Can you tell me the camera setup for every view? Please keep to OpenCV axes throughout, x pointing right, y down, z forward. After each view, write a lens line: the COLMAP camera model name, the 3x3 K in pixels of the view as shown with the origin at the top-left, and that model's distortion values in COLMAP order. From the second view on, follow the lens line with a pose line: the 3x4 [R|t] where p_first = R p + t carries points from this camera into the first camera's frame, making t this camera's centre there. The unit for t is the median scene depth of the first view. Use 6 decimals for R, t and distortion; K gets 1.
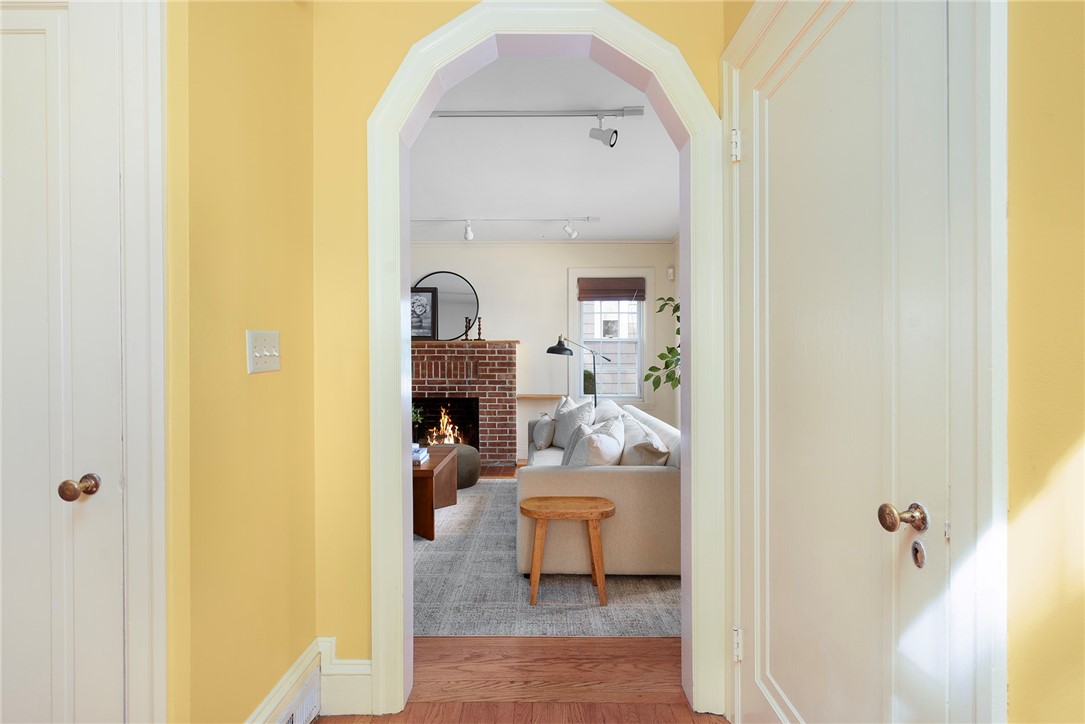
lens RADIAL K [[519.1, 0, 542.5], [0, 519.1, 362.0], [0, 0, 1]] dist [0.000020, -0.000063]
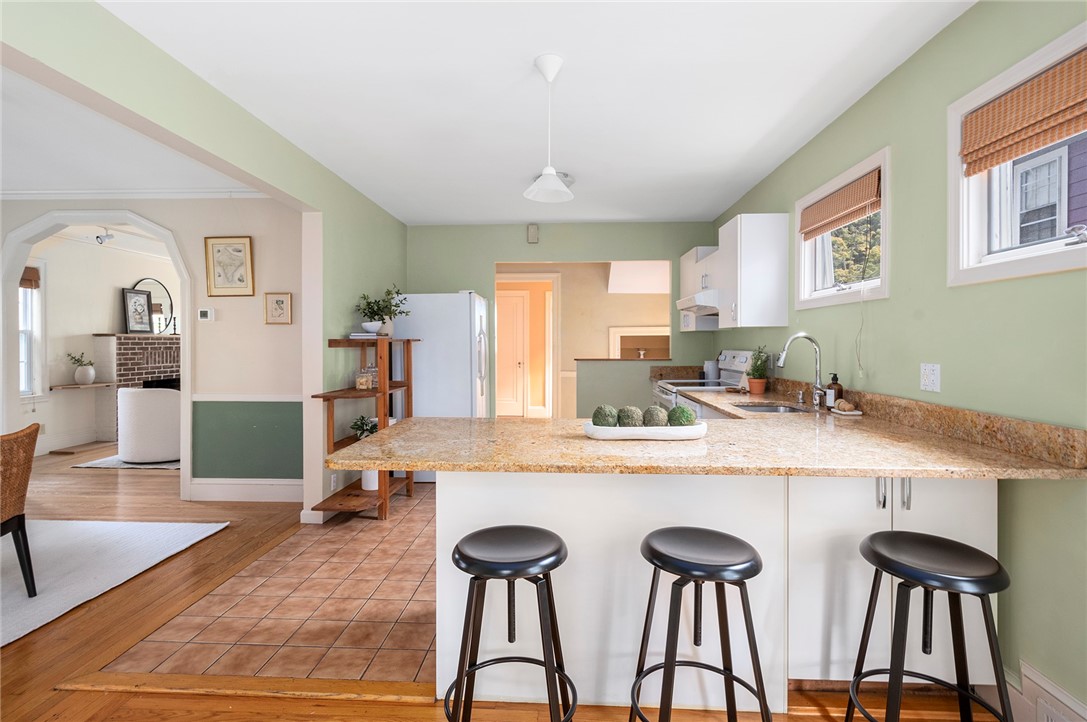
lens RADIAL K [[524.4, 0, 540.5], [0, 524.4, 347.5], [0, 0, 1]] dist [-0.000134, -0.000193]
pose [[0.052596, -0.009576, 0.998570, -1.457307], [0.007290, 0.999931, 0.009205, -0.014759], [-0.998589, 0.006796, 0.052662, 0.005495]]
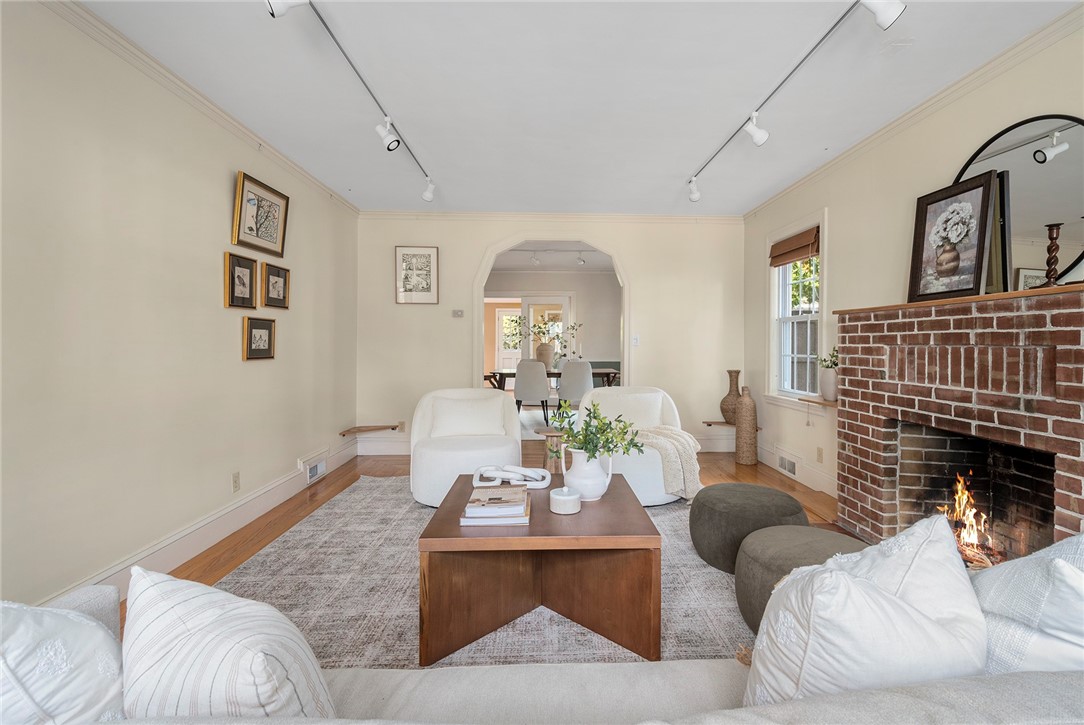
lens RADIAL K [[494.1, 0, 559.8], [0, 494.1, 349.3], [0, 0, 1]] dist [0.000666, -0.000334]
pose [[0.039975, 0.012384, -0.999124, 0.187953], [-0.009683, 0.999881, 0.012006, -0.000630], [0.999154, 0.009195, 0.040090, 0.660485]]
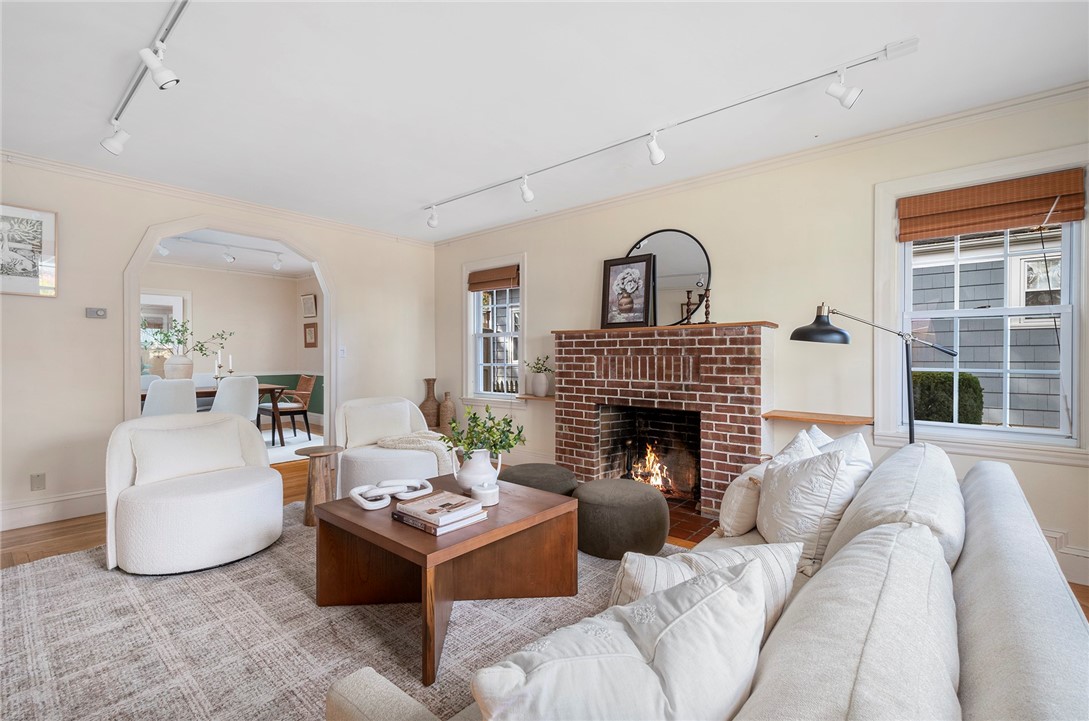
lens RADIAL K [[480.7, 0, 544.5], [0, 480.7, 360.5], [0, 0, 1]] dist [0.001518, -0.000004]
pose [[0.761472, 0.006036, -0.648170, 0.119600], [-0.004337, 0.999982, 0.004217, 0.002627], [0.648183, -0.000400, 0.761484, 0.411163]]
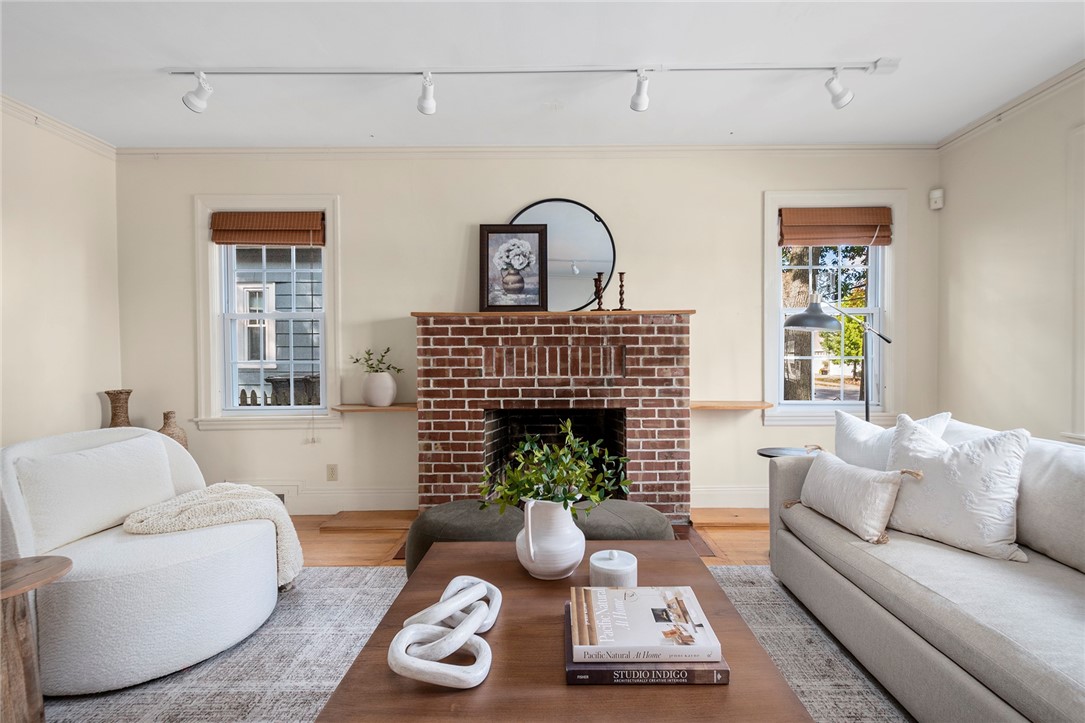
lens RADIAL K [[493.4, 0, 559.1], [0, 493.4, 361.5], [0, 0, 1]] dist [0.009045, -0.000052]
pose [[0.999979, -0.006401, 0.000636, -0.198166], [0.006396, 0.999956, 0.006892, 0.011660], [-0.000680, -0.006888, 0.999976, 0.443475]]
